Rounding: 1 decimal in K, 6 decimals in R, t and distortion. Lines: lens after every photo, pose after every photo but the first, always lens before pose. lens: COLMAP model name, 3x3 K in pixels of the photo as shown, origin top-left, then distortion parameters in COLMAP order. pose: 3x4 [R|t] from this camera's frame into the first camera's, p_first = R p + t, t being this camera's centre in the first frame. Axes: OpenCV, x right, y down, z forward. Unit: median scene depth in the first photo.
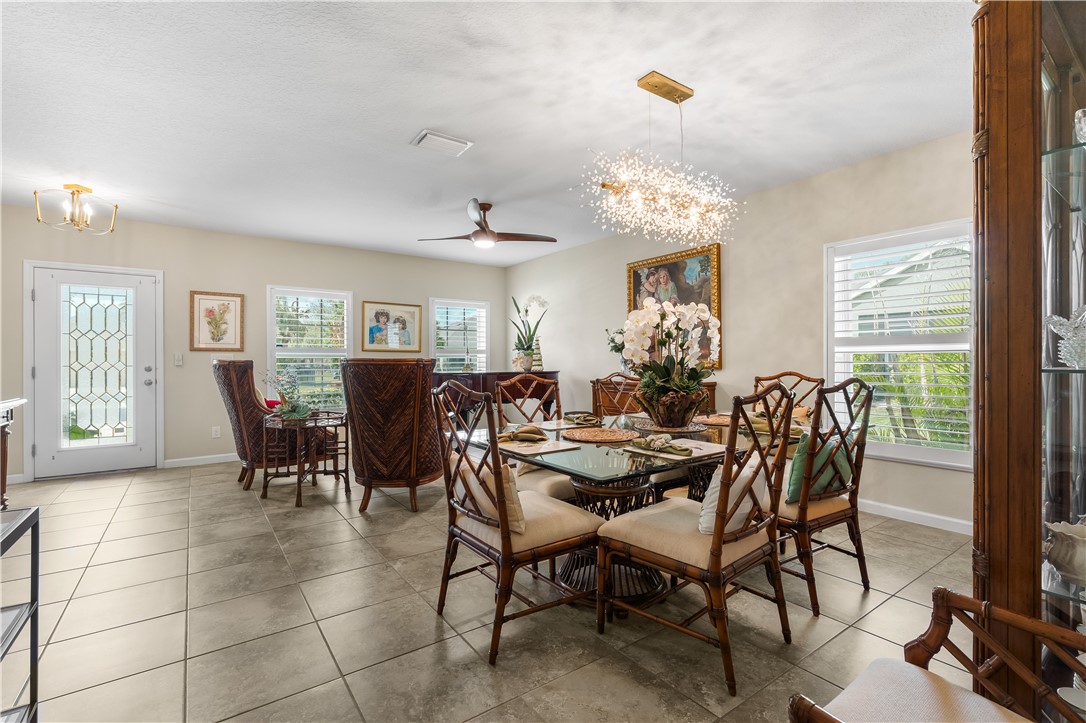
lens RADIAL K [[491.6, 0, 543.1], [0, 491.6, 360.0], [0, 0, 1]] dist [-0.002103, 0.000090]
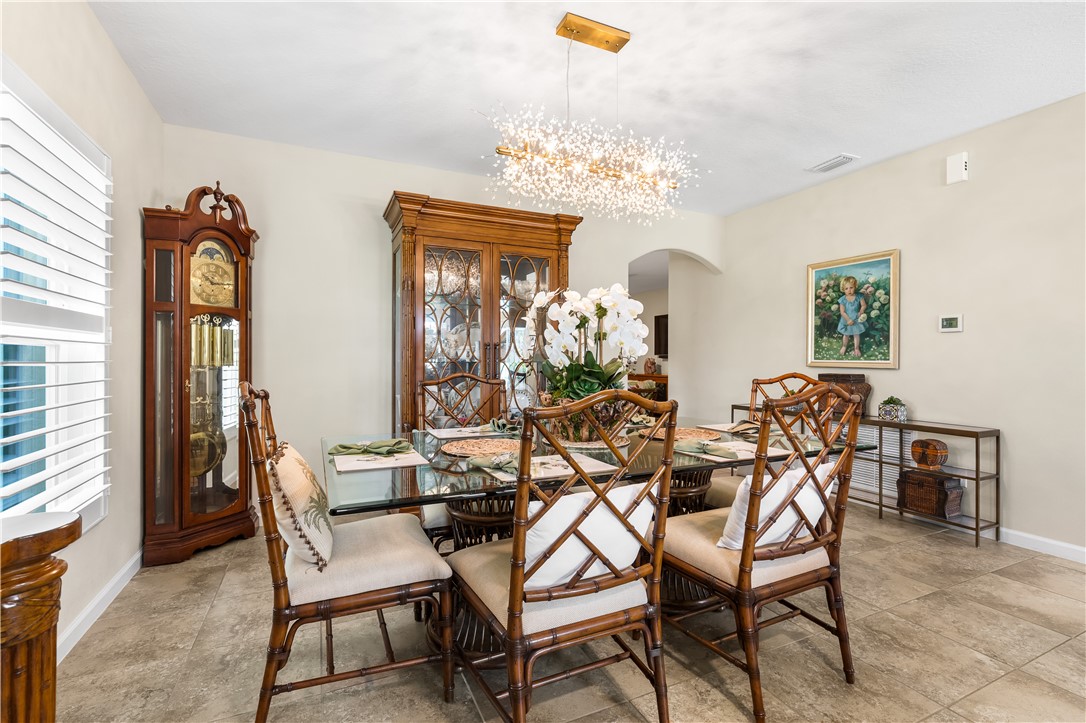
lens RADIAL K [[491.6, 0, 543.1], [0, 491.6, 360.0], [0, 0, 1]] dist [-0.002103, 0.000090]
pose [[-0.983128, 0.004232, 0.182870, 0.098561], [0.003798, 0.999989, -0.002723, 0.002769], [-0.182880, -0.001983, -0.983133, 0.984971]]
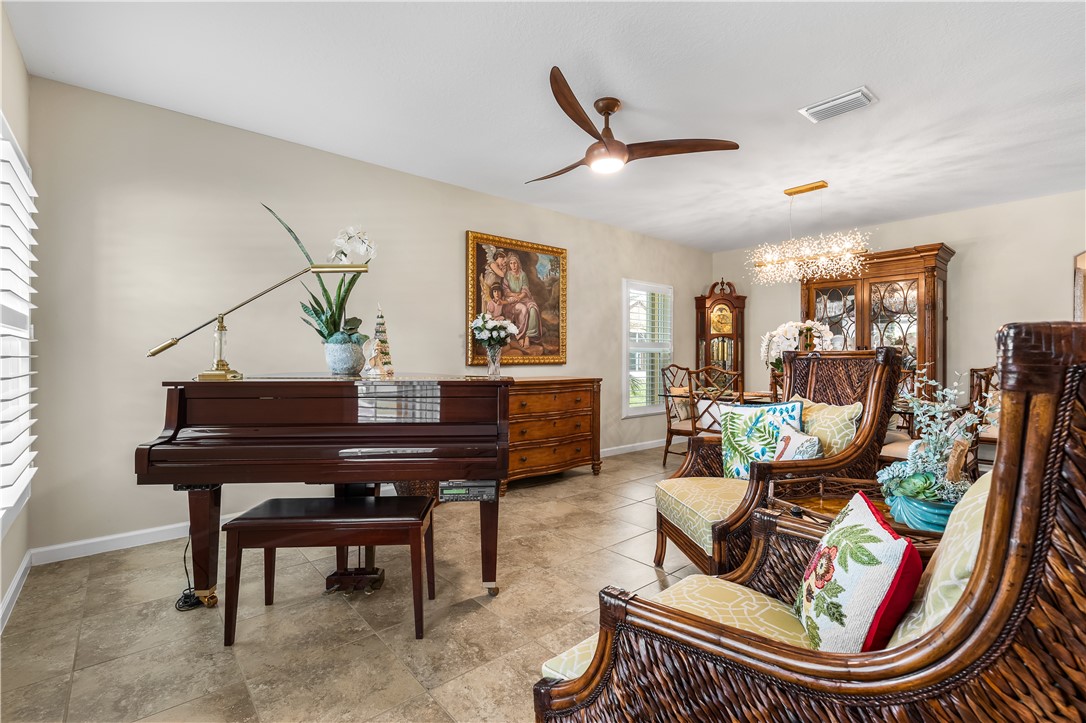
lens RADIAL K [[491.6, 0, 543.1], [0, 491.6, 360.0], [0, 0, 1]] dist [-0.002103, 0.000090]
pose [[-0.084953, 0.000379, 0.996385, -0.694145], [-0.004995, 0.999987, -0.000806, 0.010380], [-0.996372, -0.005045, -0.084950, 1.072029]]
